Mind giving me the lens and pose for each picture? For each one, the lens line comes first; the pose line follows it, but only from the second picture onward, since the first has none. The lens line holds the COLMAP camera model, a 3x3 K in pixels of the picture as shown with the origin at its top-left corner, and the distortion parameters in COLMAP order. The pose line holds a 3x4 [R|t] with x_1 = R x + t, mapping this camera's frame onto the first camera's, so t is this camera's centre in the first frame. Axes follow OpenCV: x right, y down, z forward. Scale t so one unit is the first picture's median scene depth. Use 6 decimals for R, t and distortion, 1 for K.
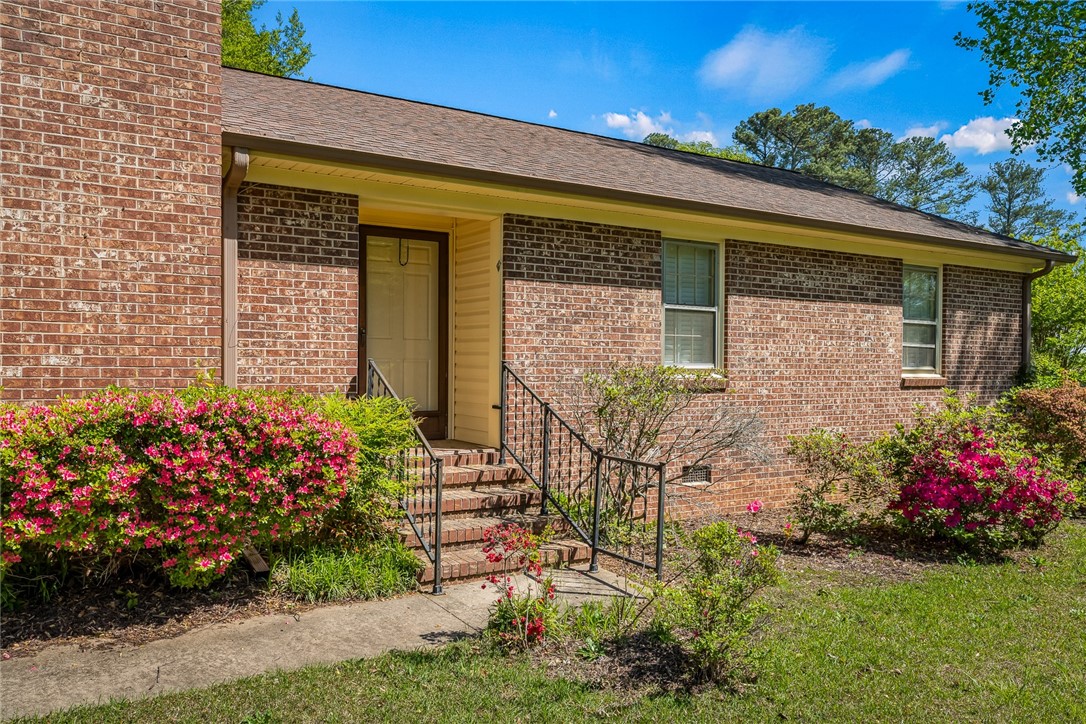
lens RADIAL K [[954.9, 0, 543.0], [0, 954.9, 362.0], [0, 0, 1]] dist [0.001732, -0.001972]
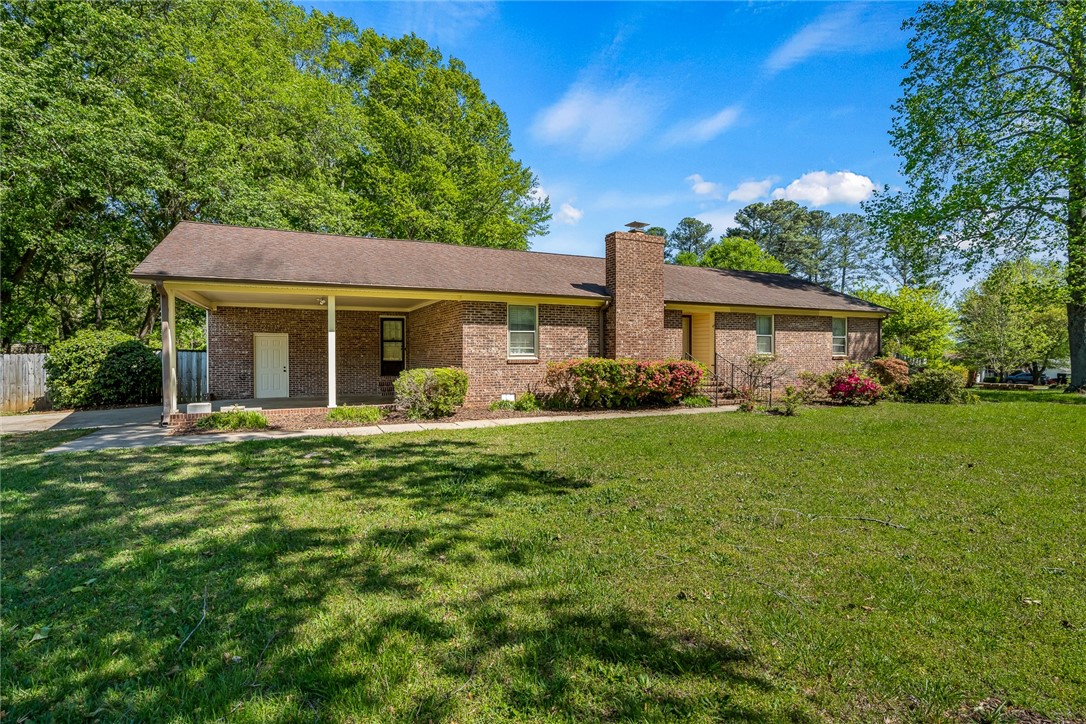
lens RADIAL K [[535.4, 0, 560.8], [0, 535.4, 360.7], [0, 0, 1]] dist [-0.002180, -0.000006]
pose [[0.993067, -0.008125, -0.117266, -0.302994], [0.010371, 0.999774, 0.018553, -0.010547], [0.117088, -0.019641, 0.992927, -0.849946]]
